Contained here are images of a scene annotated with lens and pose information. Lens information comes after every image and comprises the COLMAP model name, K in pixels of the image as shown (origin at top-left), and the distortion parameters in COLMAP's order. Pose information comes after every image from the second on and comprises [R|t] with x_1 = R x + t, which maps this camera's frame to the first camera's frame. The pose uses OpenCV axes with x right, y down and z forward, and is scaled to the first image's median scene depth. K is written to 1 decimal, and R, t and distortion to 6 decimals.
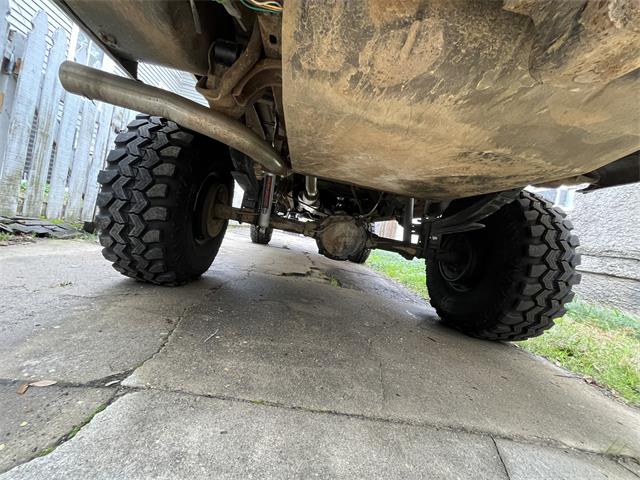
lens RADIAL K [[257.0, 0, 320.0], [0, 257.0, 240.0], [0, 0, 1]] dist [-0.006299, -0.000099]
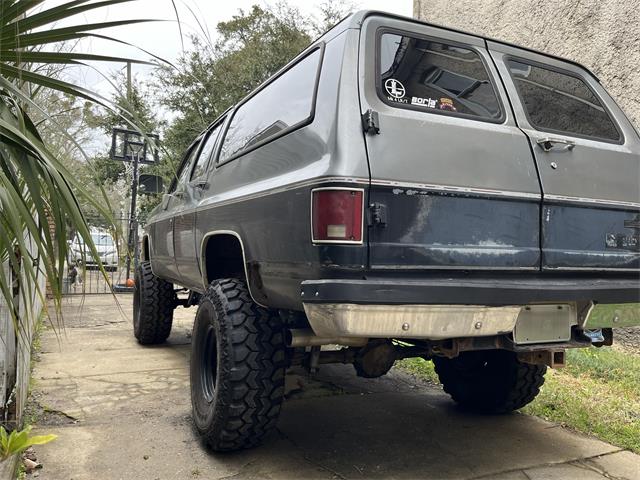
lens RADIAL K [[528.2, 0, 320.0], [0, 528.2, 240.0], [0, 0, 1]] dist [0.066249, -0.101223]
pose [[0.922050, -0.159531, 0.352667, -1.099119], [0.161527, 0.986577, 0.023970, -0.765880], [-0.351757, 0.034864, 0.935442, -1.353793]]
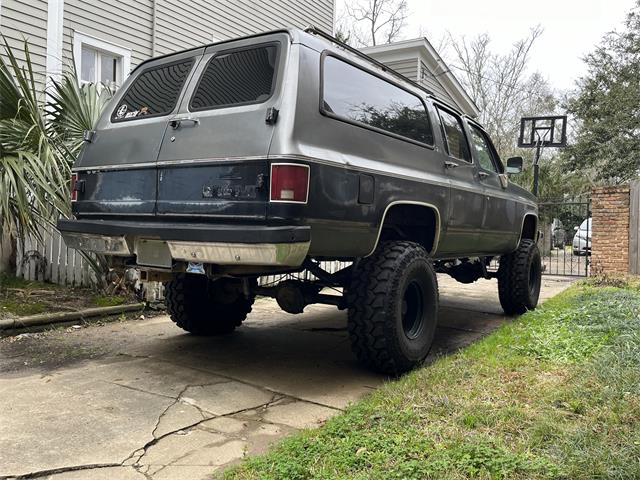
lens RADIAL K [[528.2, 0, 320.0], [0, 528.2, 240.0], [0, 0, 1]] dist [0.066249, -0.101223]
pose [[0.763441, -0.151370, -0.627890, 2.615886], [0.102779, 0.988234, -0.113274, 0.031721], [0.637648, 0.021944, 0.770015, -1.399639]]
